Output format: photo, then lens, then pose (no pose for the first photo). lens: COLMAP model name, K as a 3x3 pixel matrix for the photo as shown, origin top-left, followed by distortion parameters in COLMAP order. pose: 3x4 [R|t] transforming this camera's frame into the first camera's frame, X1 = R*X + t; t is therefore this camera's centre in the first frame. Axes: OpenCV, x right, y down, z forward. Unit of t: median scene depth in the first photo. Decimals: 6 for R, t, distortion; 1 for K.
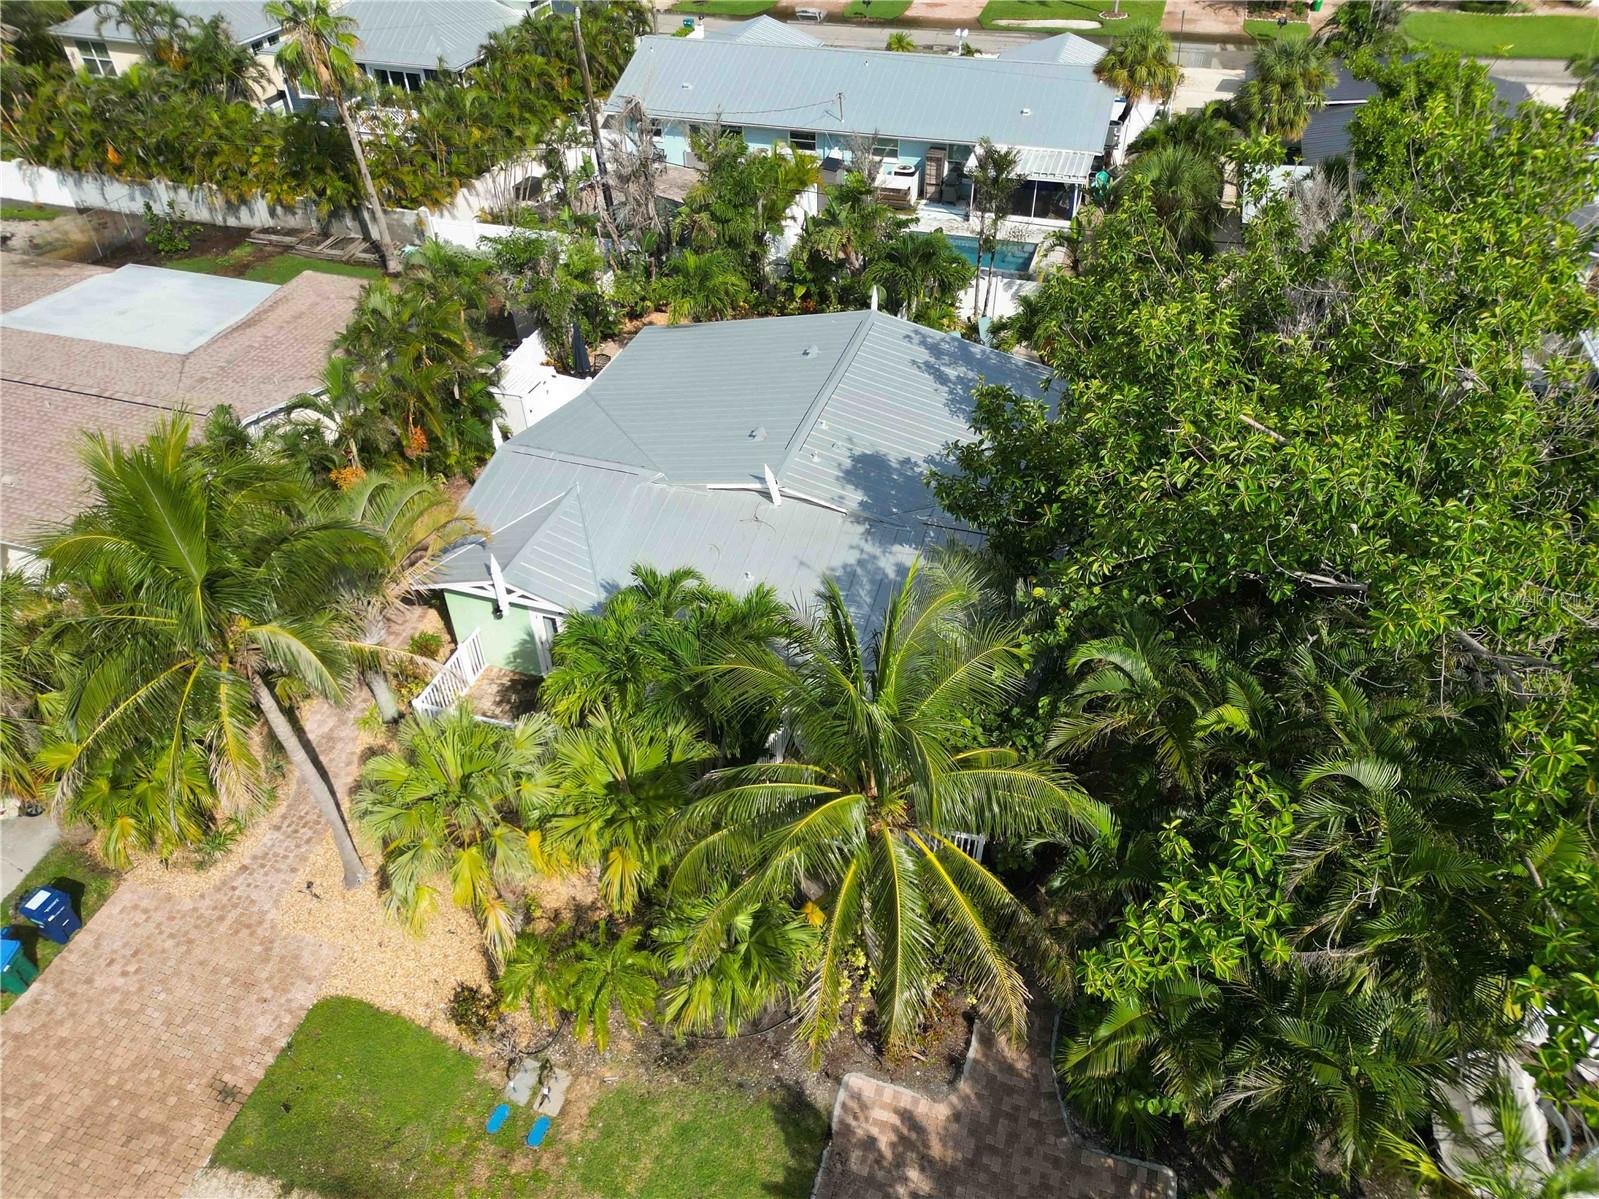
lens RADIAL K [[1110.0, 0, 799.5], [0, 1110.0, 599.5], [0, 0, 1]] dist [0.083139, -0.092129]
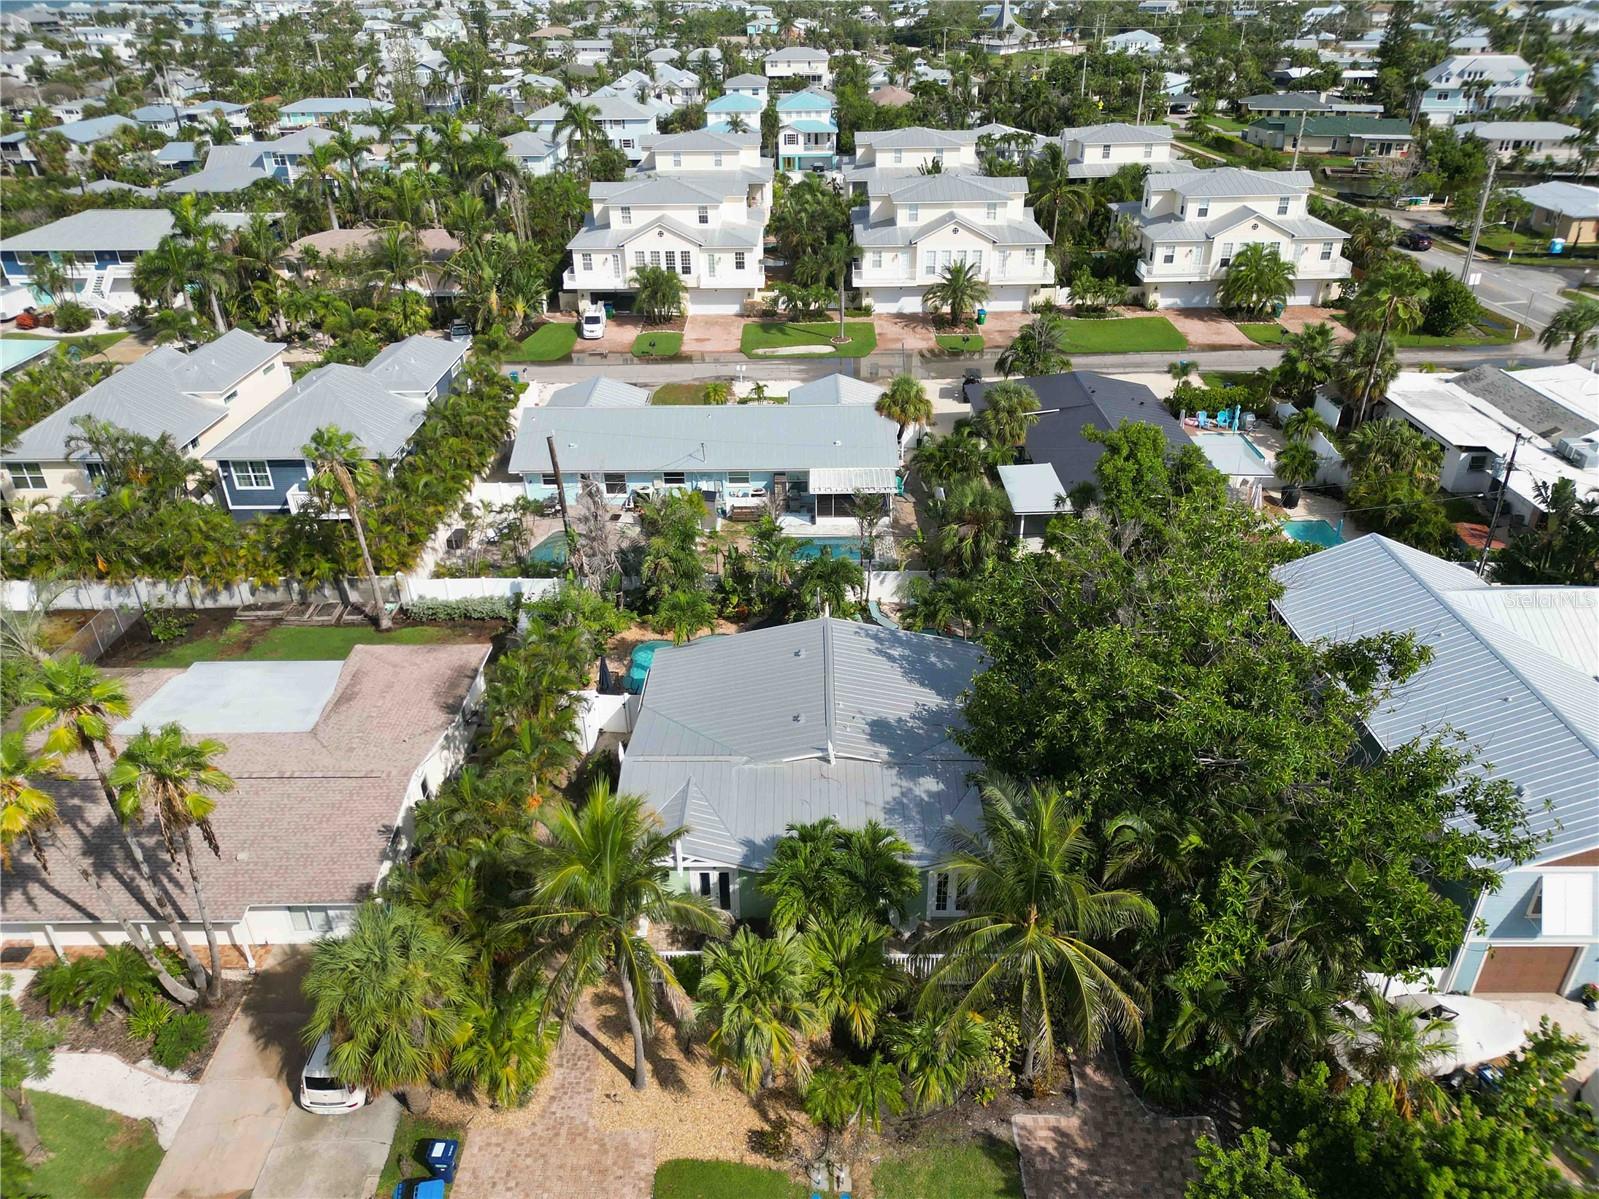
lens RADIAL K [[1110.0, 0, 799.5], [0, 1110.0, 599.5], [0, 0, 1]] dist [0.083139, -0.092129]
pose [[0.955869, -0.141586, 0.257426, -0.529895], [0.187871, 0.968223, -0.165072, -0.079501], [-0.225874, 0.206151, 0.952094, -0.583137]]
